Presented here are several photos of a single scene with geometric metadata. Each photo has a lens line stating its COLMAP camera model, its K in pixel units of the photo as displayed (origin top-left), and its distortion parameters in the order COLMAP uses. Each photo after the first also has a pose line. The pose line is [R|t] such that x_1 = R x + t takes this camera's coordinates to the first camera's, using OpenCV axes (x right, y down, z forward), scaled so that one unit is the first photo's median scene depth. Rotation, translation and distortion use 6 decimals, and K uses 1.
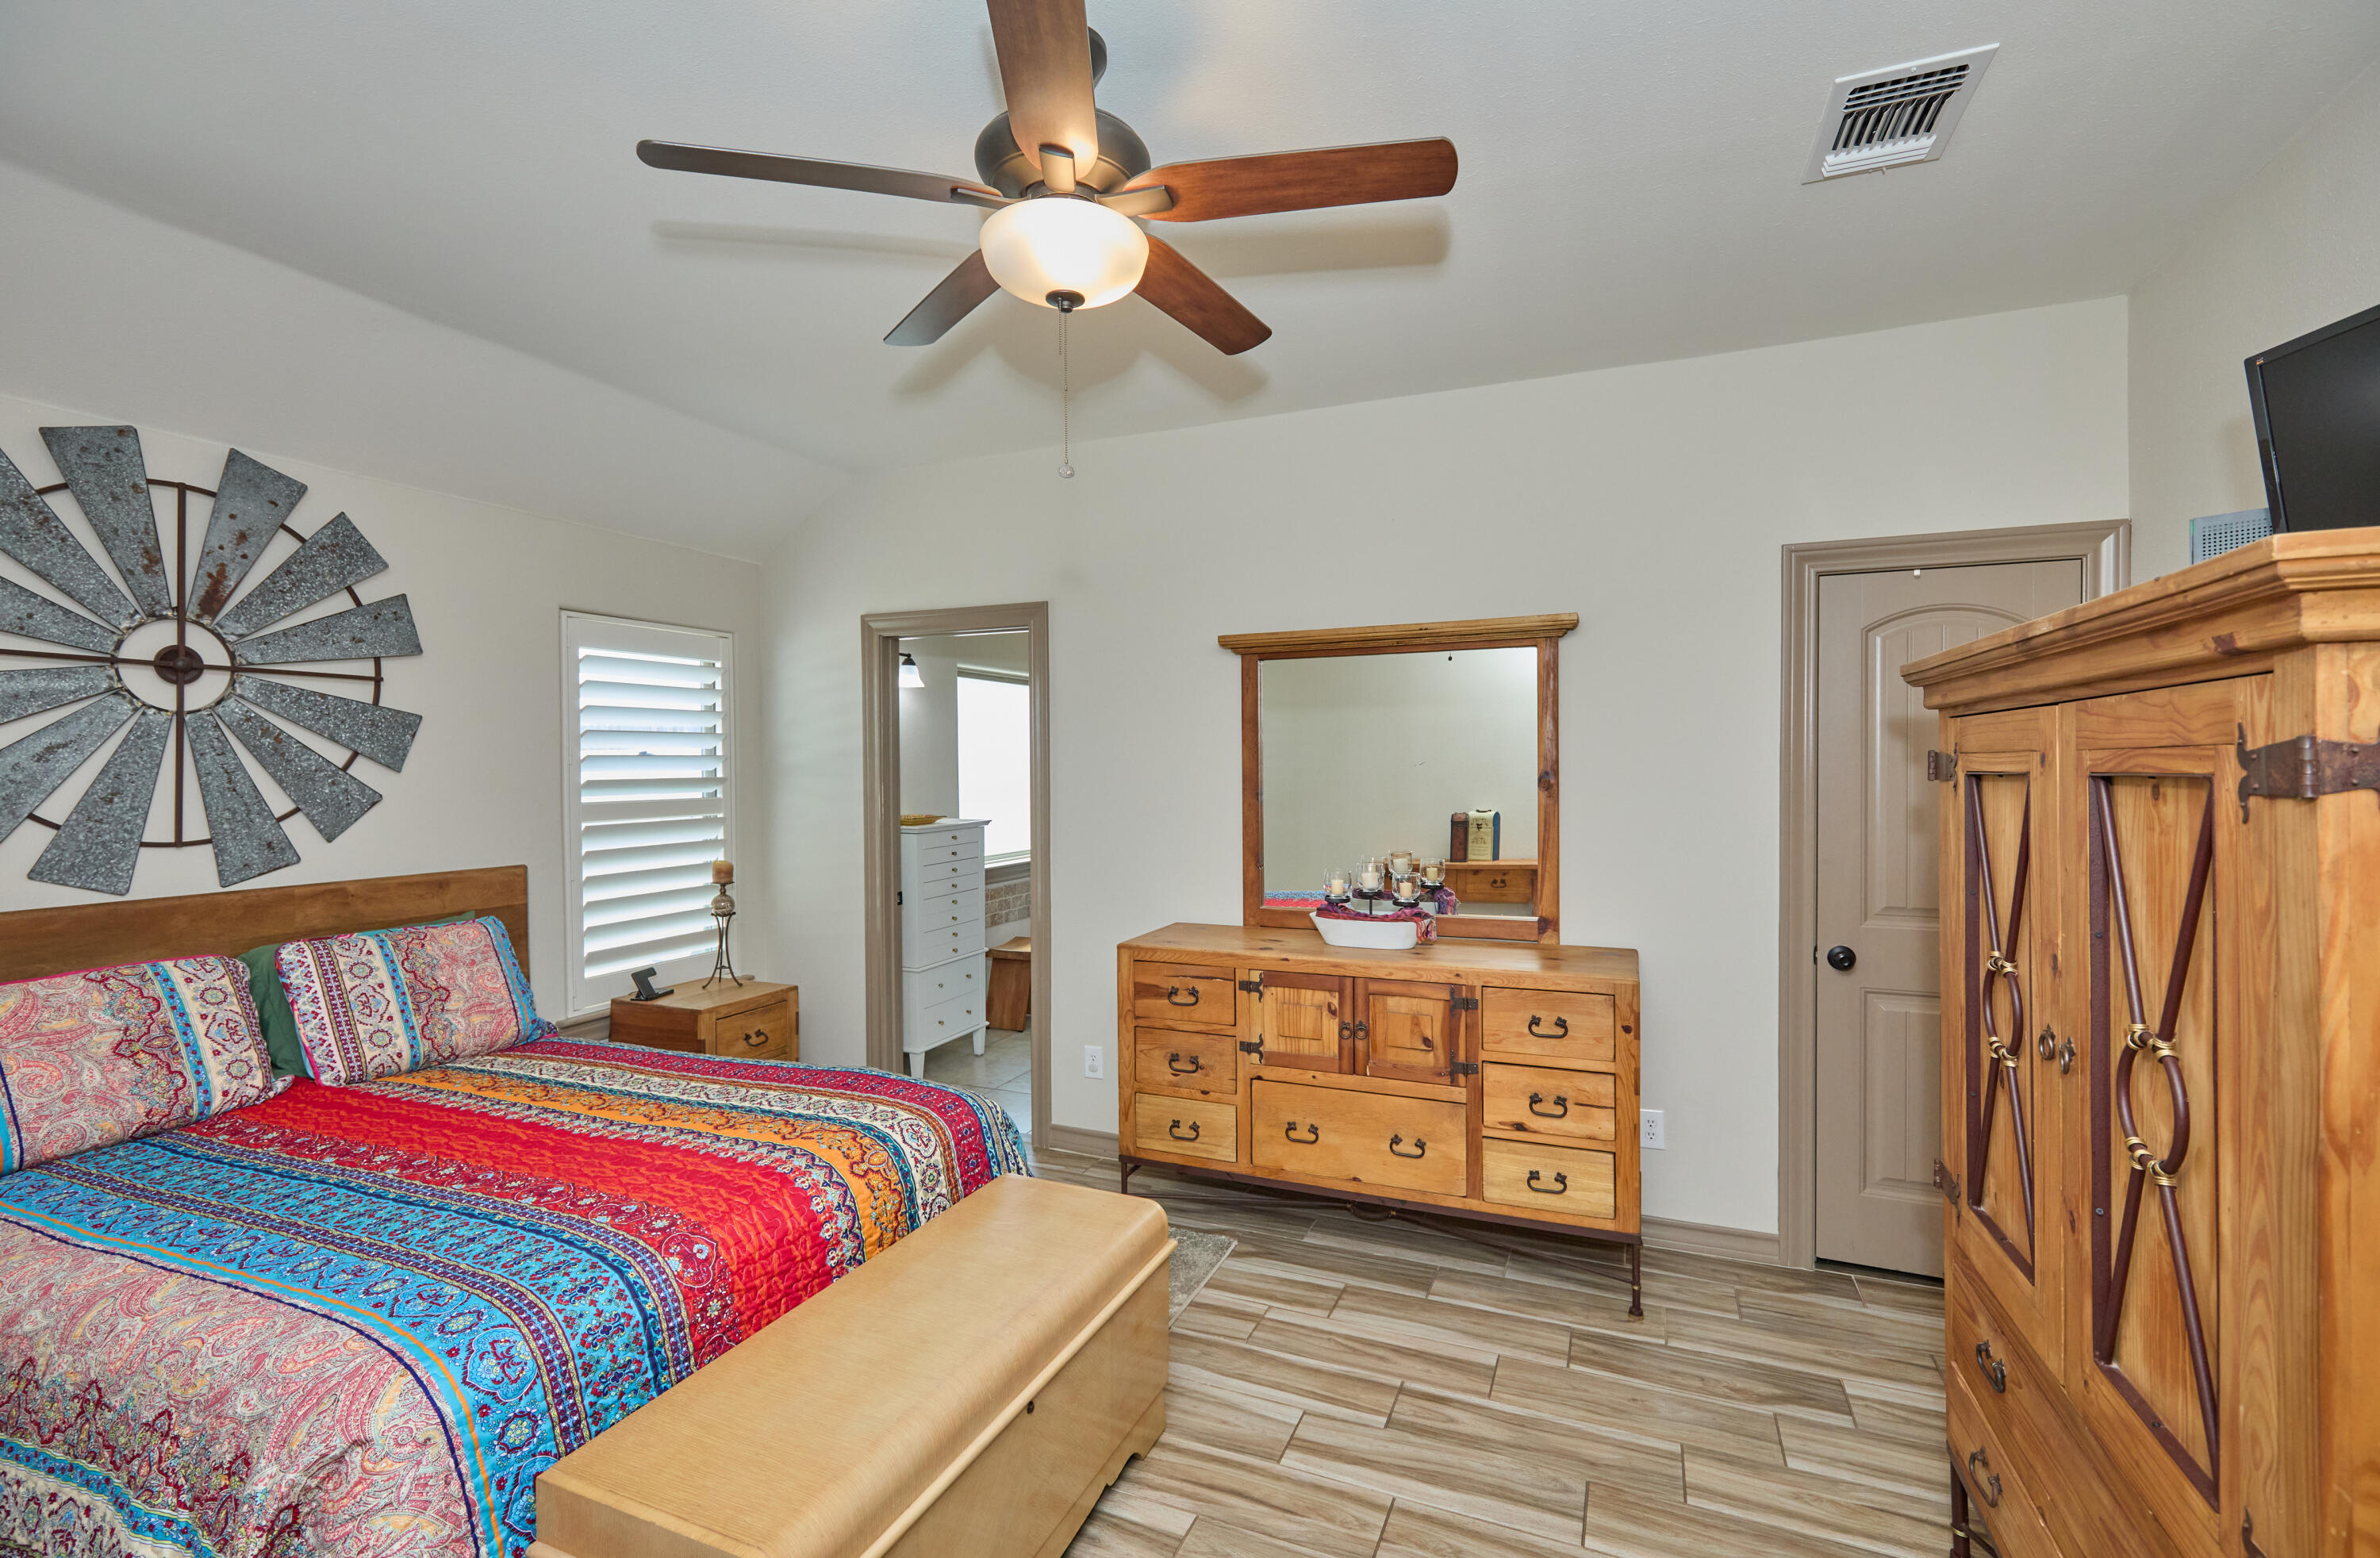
lens RADIAL K [[1047.1, 0, 1192.8], [0, 1047.1, 779.2], [0, 0, 1]] dist [0.001490, -0.000530]
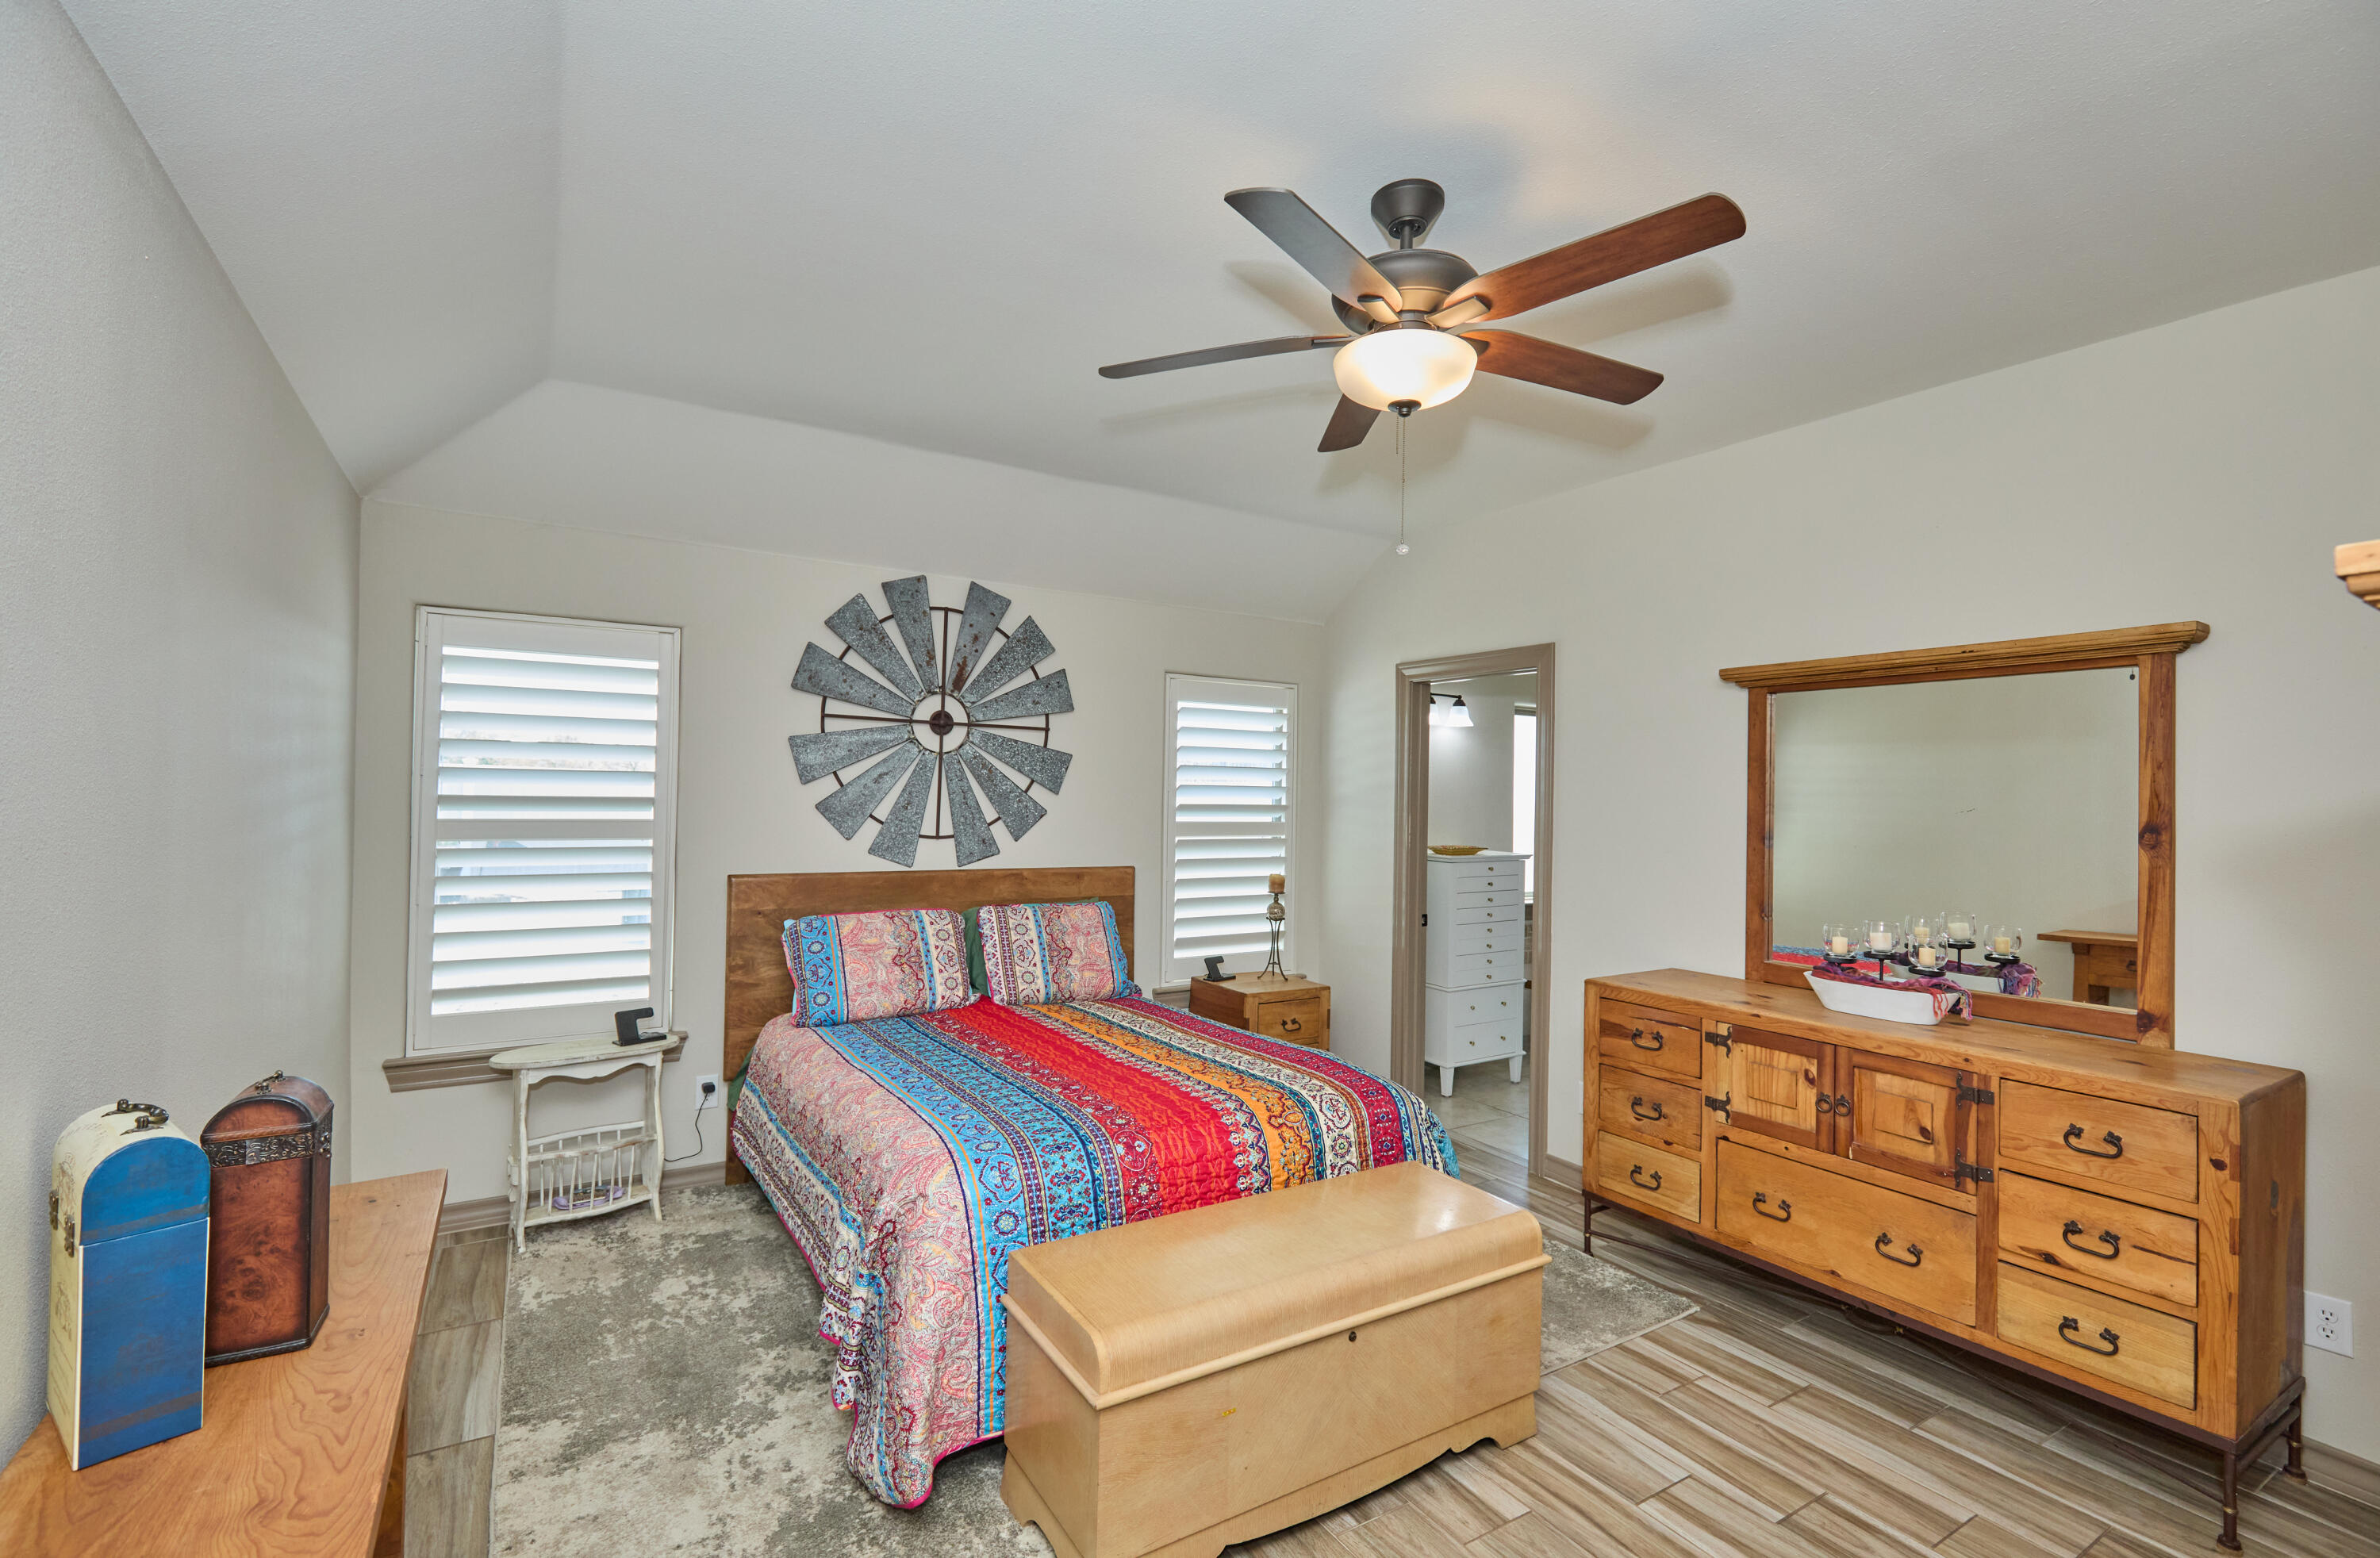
lens RADIAL K [[1047.1, 0, 1192.8], [0, 1047.1, 779.2], [0, 0, 1]] dist [0.001490, -0.000530]
pose [[0.819980, 0.013183, -0.572240, 0.227686], [-0.032147, 0.999217, -0.023045, -0.000478], [0.571489, 0.037292, 0.819762, -0.064414]]
